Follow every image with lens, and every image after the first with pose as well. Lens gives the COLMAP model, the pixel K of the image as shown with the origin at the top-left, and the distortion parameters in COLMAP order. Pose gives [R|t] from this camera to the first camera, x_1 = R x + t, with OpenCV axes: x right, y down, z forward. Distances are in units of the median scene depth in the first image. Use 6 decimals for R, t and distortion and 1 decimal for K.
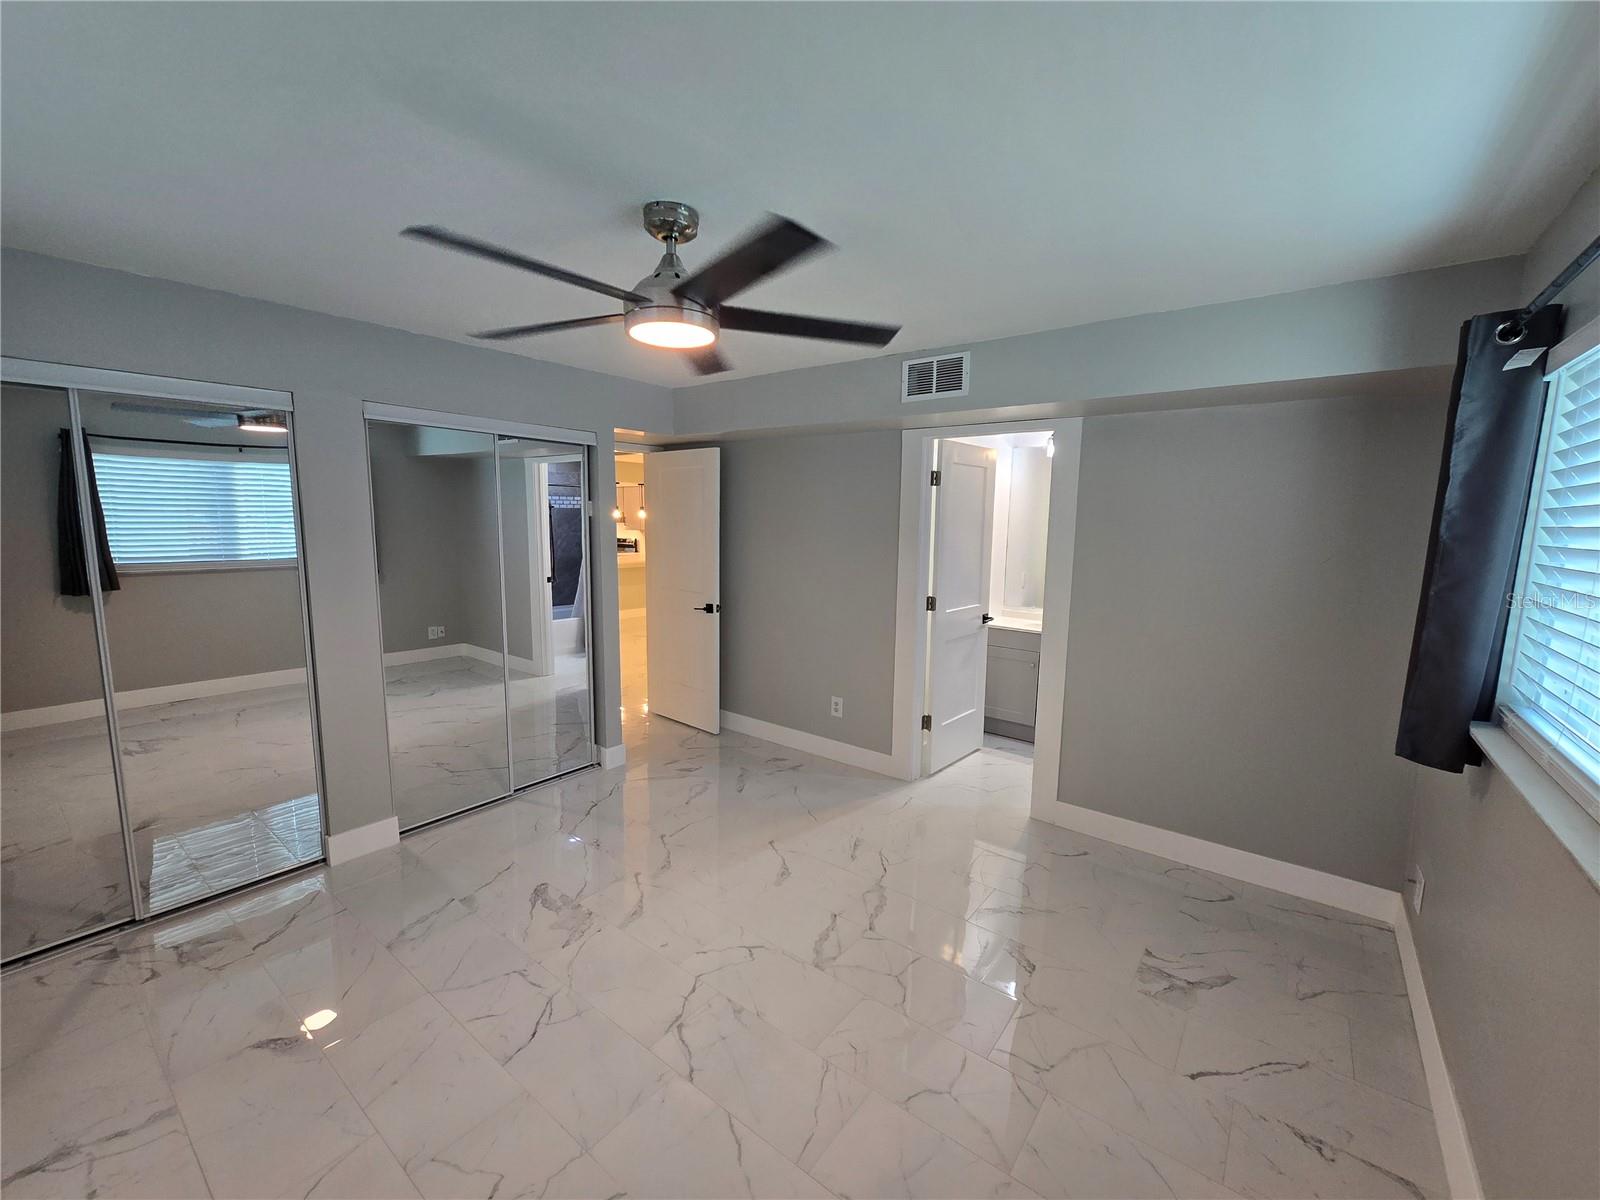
lens RADIAL K [[657.3, 0, 800.0], [0, 657.3, 600.0], [0, 0, 1]] dist [-0.001393, 0.000023]
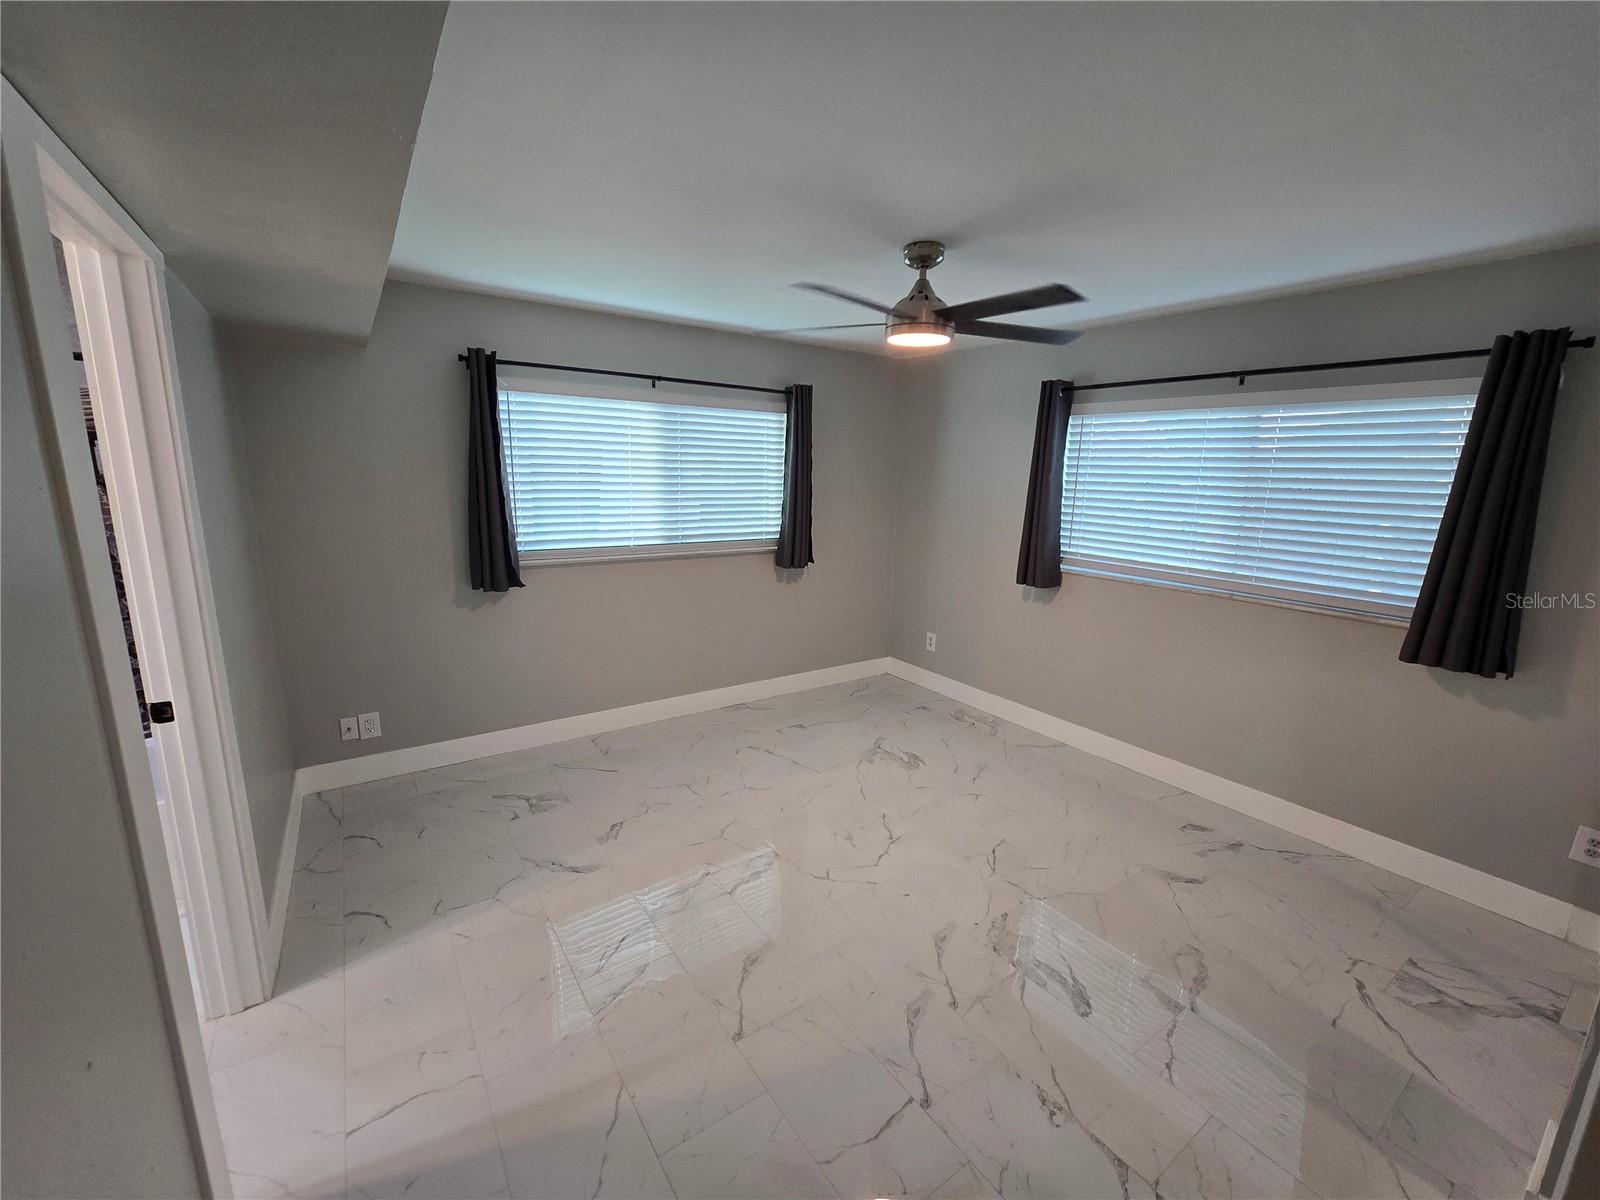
lens RADIAL K [[657.3, 0, 800.0], [0, 657.3, 600.0], [0, 0, 1]] dist [-0.001393, 0.000023]
pose [[-0.953532, -0.096374, 0.285463, -0.261787], [-0.005302, 0.952682, 0.303923, -0.209616], [-0.301246, 0.288287, -0.908923, 1.632893]]
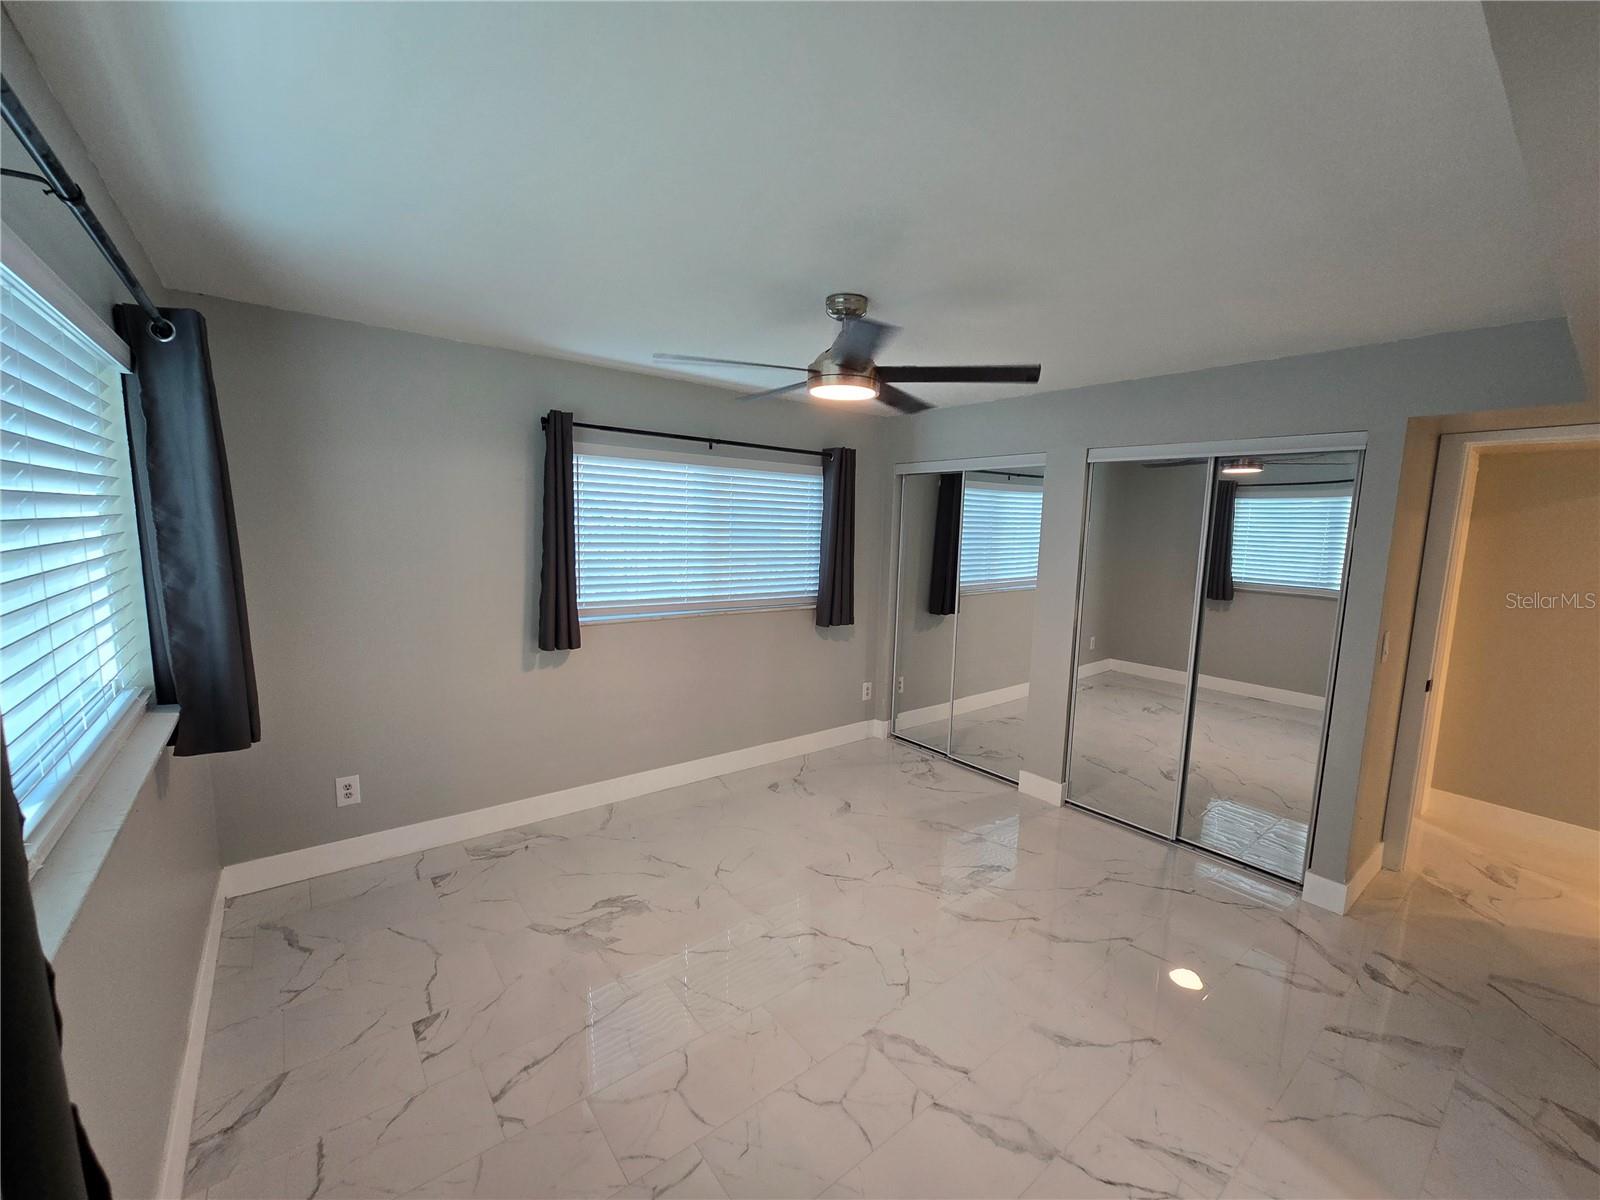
lens RADIAL K [[646.5, 0, 825.3], [0, 646.5, 604.4], [0, 0, 1]] dist [0.000104, 0.005226]
pose [[-0.220715, 0.103586, -0.969822, 0.720981], [-0.146160, 0.979603, 0.137894, -0.122252], [0.964325, 0.172184, -0.201073, 0.856605]]
